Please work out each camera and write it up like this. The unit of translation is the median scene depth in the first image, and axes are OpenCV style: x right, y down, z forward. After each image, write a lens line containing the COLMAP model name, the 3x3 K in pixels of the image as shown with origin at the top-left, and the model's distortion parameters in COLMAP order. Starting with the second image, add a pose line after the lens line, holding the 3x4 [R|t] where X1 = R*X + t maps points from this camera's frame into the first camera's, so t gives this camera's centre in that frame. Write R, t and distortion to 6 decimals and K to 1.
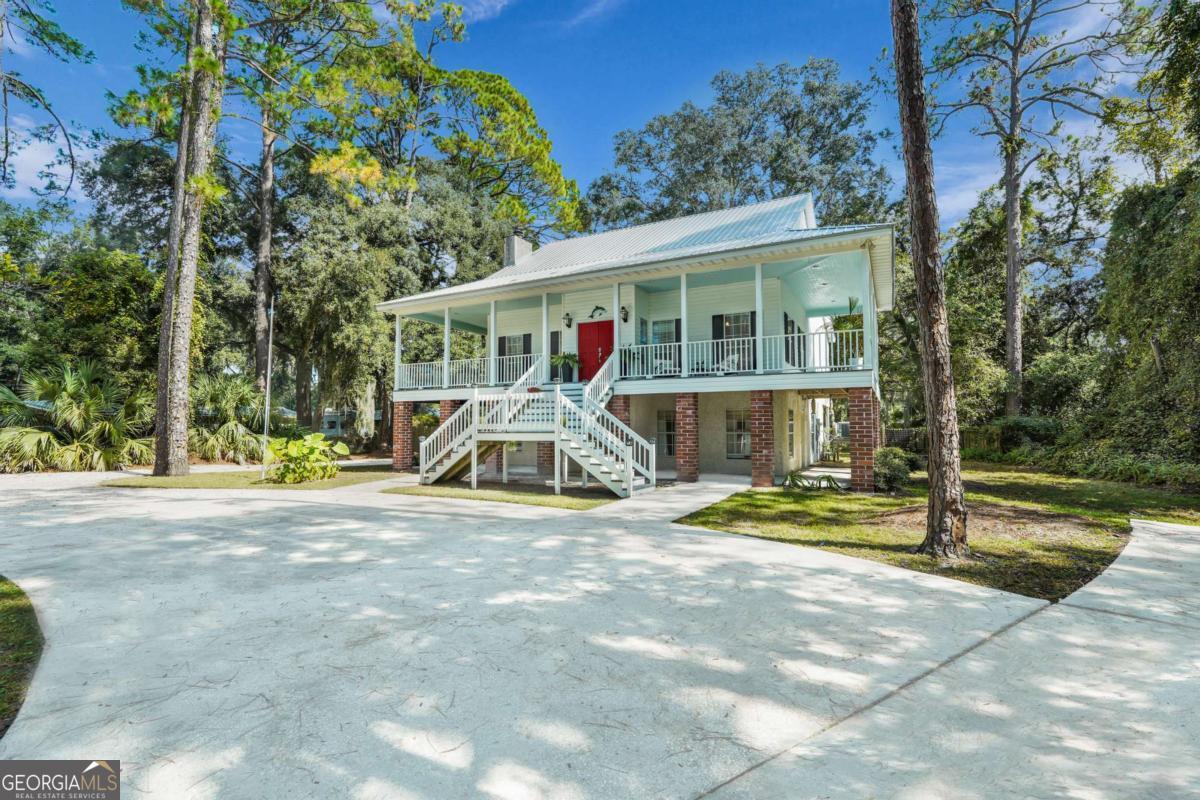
lens RADIAL K [[537.4, 0, 600.3], [0, 537.4, 401.6], [0, 0, 1]] dist [-0.006048, 0.003650]
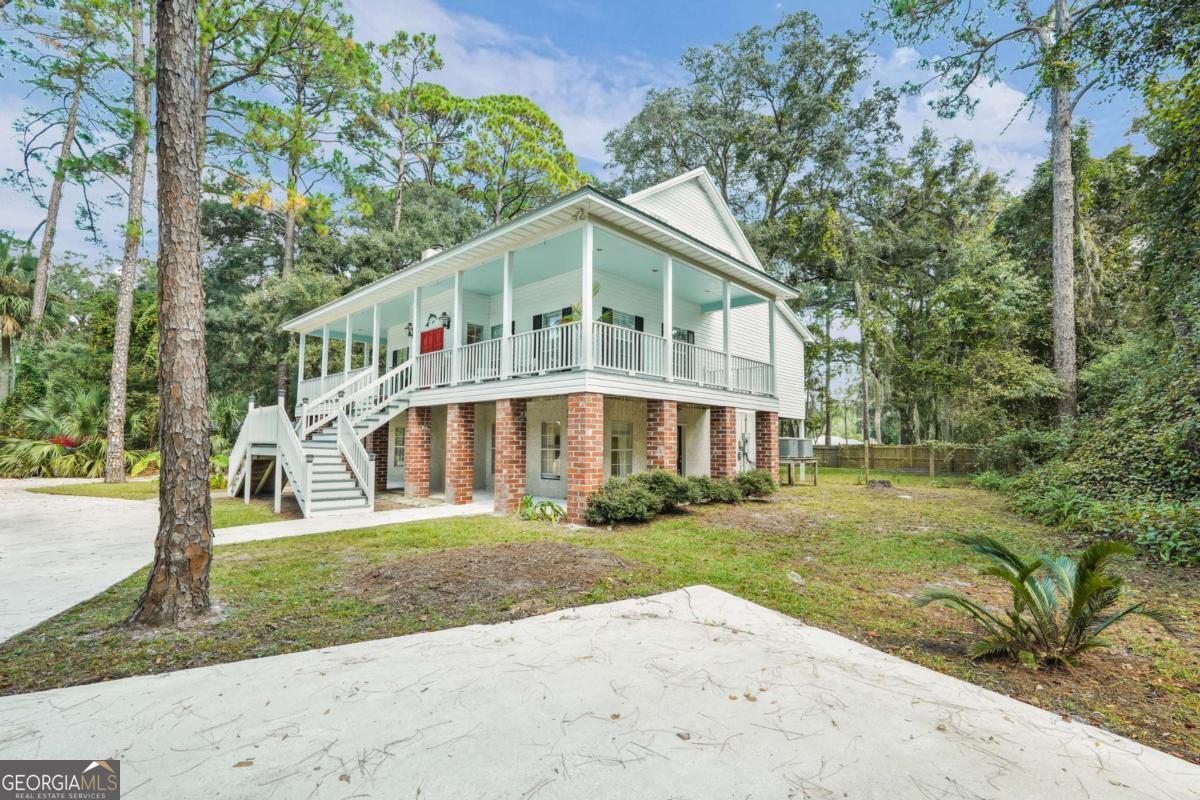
lens RADIAL K [[537.4, 0, 596.4], [0, 537.4, 398.9], [0, 0, 1]] dist [-0.006048, 0.003650]
pose [[0.964757, -0.017043, -0.262591, 0.426041], [0.008253, 0.999369, -0.034543, 0.006247], [0.263014, 0.031158, 0.964289, 0.138924]]
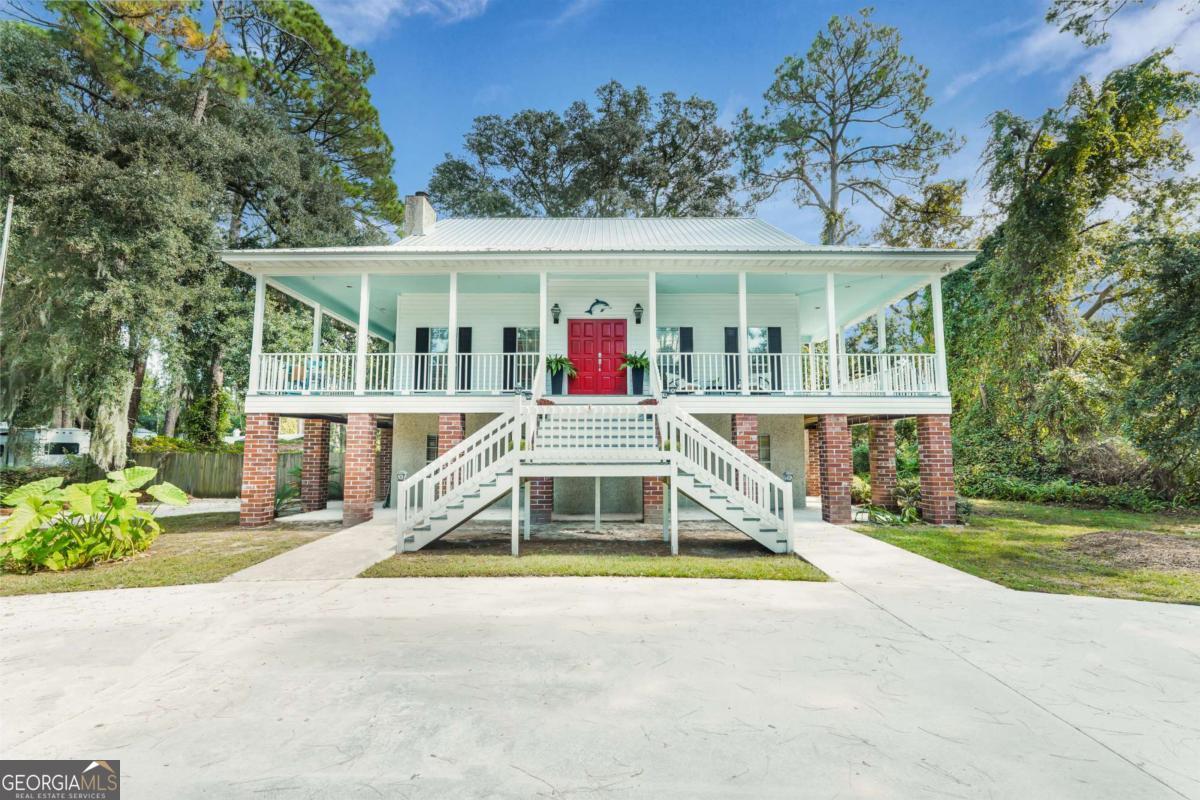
lens RADIAL K [[537.4, 0, 599.0], [0, 537.4, 400.3], [0, 0, 1]] dist [-0.006048, 0.003650]
pose [[0.885578, 0.047638, 0.462042, -0.293281], [-0.023666, 0.998062, -0.057543, 0.010899], [-0.463888, 0.040024, 0.884989, 0.257267]]
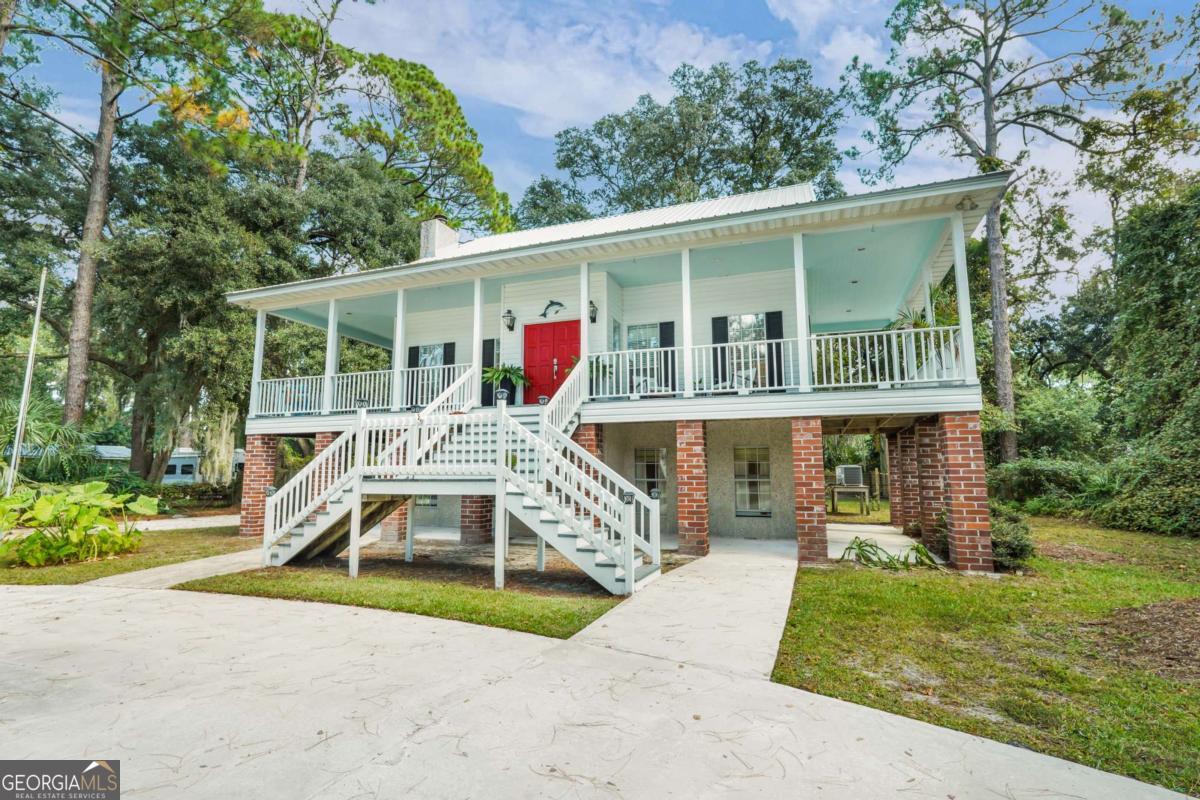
lens RADIAL K [[558.1, 0, 599.4], [0, 558.1, 397.9], [0, 0, 1]] dist [-0.003847, 0.001419]
pose [[0.990686, 0.017572, 0.135025, -0.034069], [-0.006019, 0.996320, -0.085498, 0.011247], [-0.136031, 0.083889, 0.987147, 0.222051]]
